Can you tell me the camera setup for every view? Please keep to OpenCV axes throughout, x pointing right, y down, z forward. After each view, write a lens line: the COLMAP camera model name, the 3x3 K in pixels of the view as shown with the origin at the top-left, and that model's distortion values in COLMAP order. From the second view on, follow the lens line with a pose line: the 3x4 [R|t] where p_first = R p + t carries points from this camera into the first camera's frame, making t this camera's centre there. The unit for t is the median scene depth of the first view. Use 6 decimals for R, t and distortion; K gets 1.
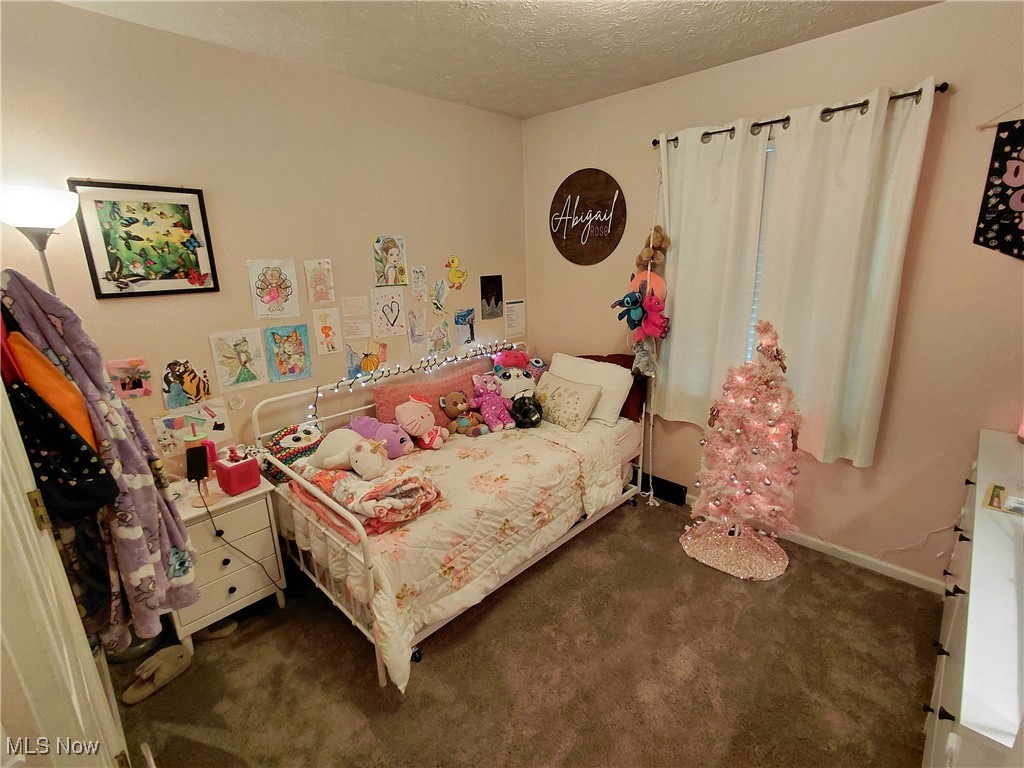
lens RADIAL K [[470.8, 0, 511.5], [0, 470.8, 380.7], [0, 0, 1]] dist [-0.007942, 0.003514]
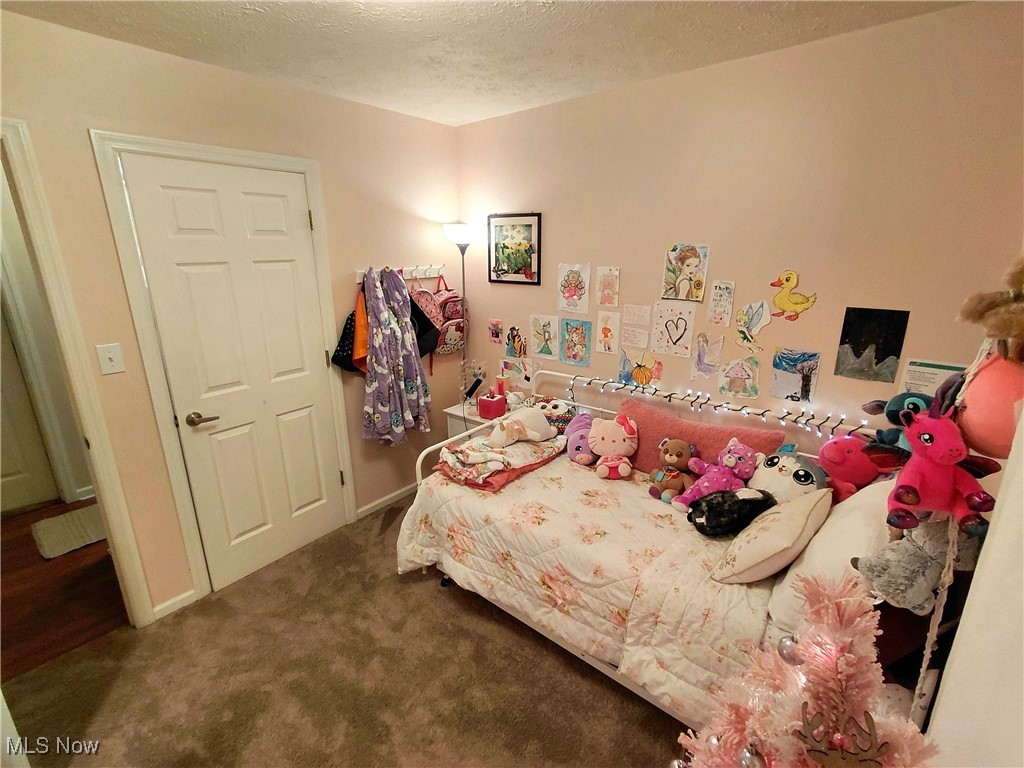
lens RADIAL K [[470.8, 0, 510.5], [0, 470.8, 384.3], [0, 0, 1]] dist [-0.007942, 0.003514]
pose [[0.087385, 0.300946, -0.949629, 0.716666], [-0.260740, 0.926952, 0.269767, -0.250737], [0.961446, 0.224033, 0.159470, 0.701868]]
